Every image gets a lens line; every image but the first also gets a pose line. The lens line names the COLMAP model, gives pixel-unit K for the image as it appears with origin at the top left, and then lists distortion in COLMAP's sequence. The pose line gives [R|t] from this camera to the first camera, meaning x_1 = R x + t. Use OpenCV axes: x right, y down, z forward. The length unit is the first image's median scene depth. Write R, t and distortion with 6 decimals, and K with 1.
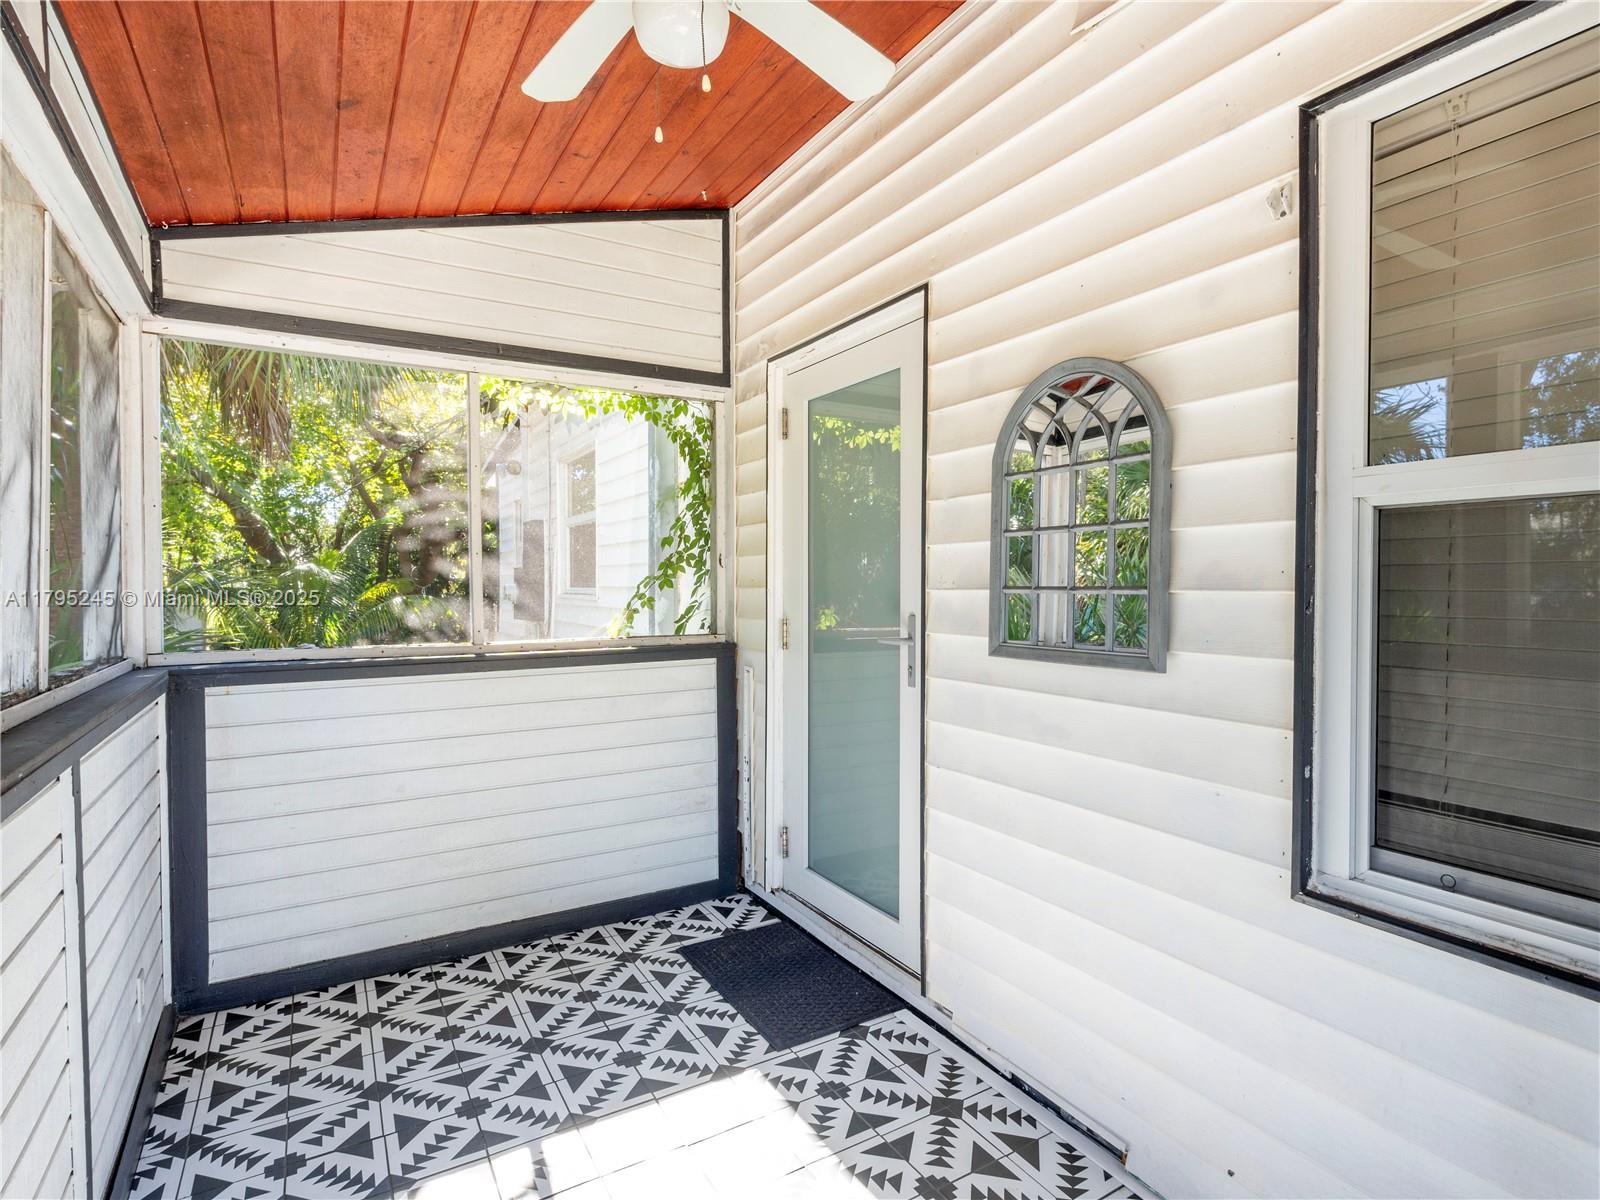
lens RADIAL K [[827.0, 0, 791.1], [0, 827.0, 599.8], [0, 0, 1]] dist [-0.008151, 0.002189]
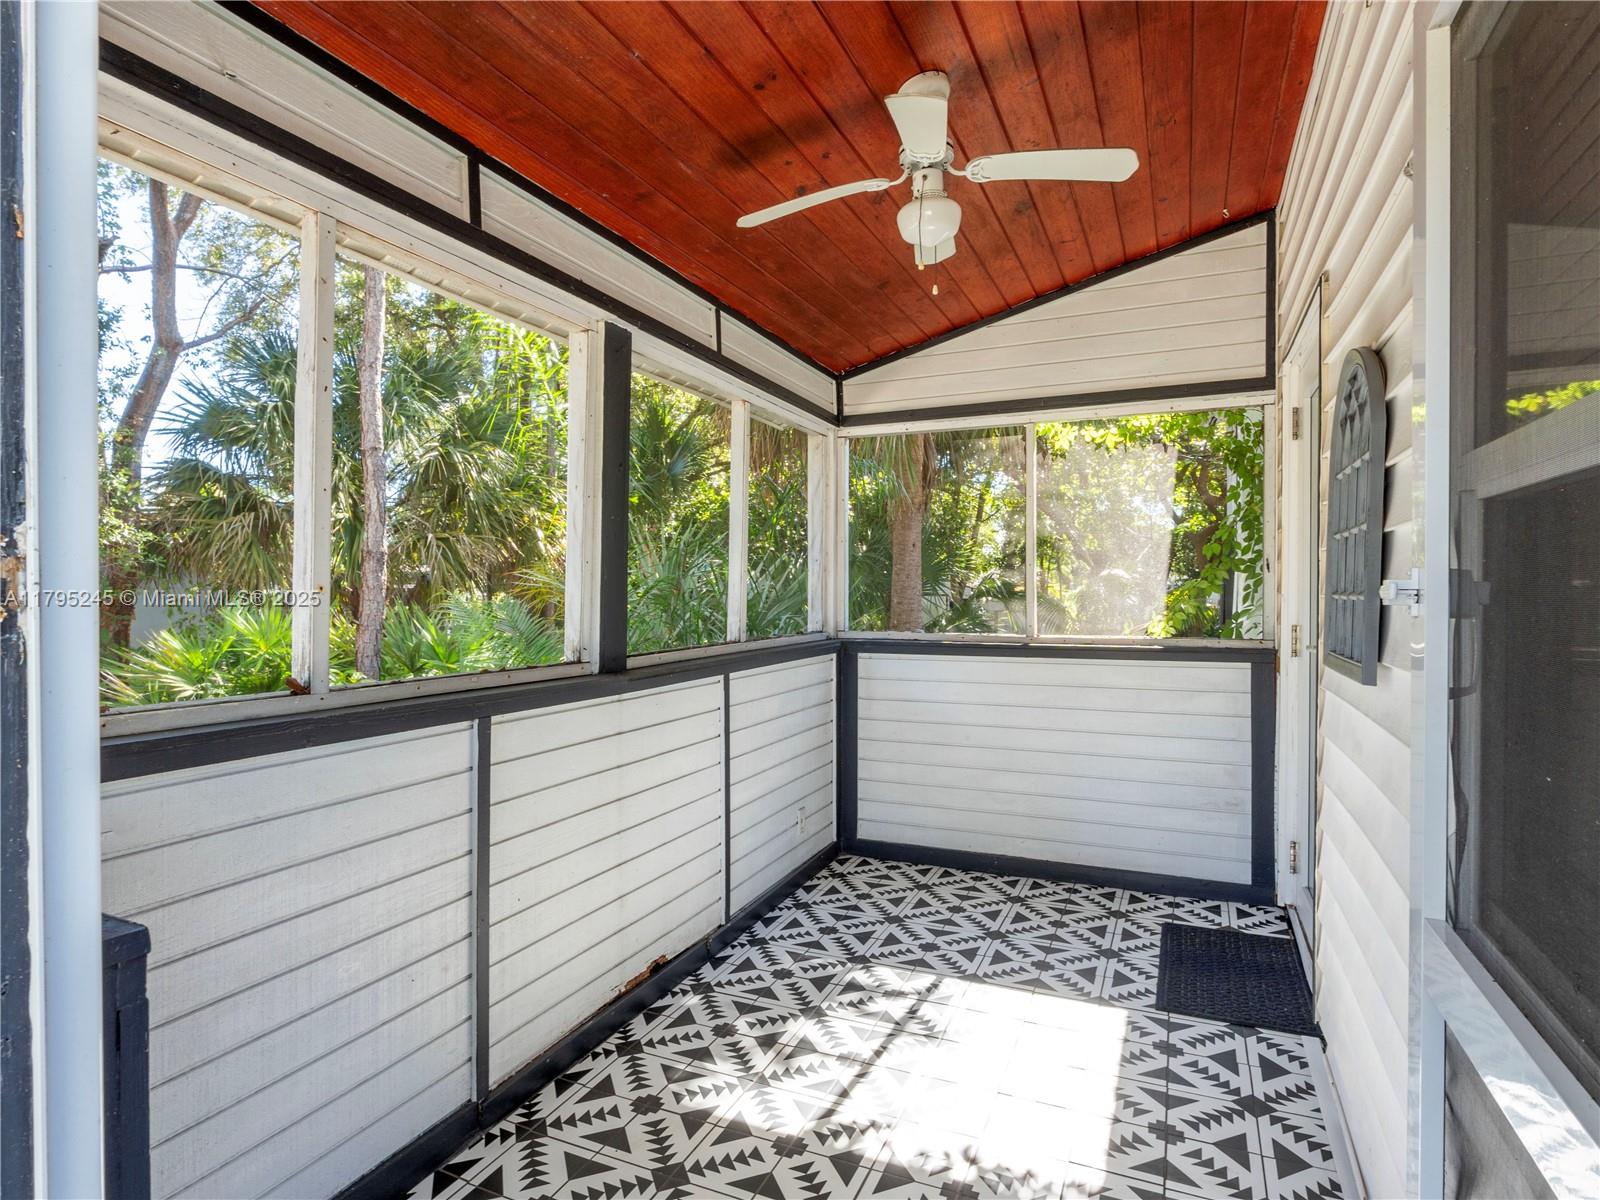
lens RADIAL K [[827.0, 0, 791.1], [0, 827.0, 599.8], [0, 0, 1]] dist [-0.008151, 0.002189]
pose [[0.579156, 0.011800, -0.815131, 0.510743], [-0.016593, 0.999859, 0.002685, 0.000383], [0.815048, 0.011971, 0.579270, -0.043246]]
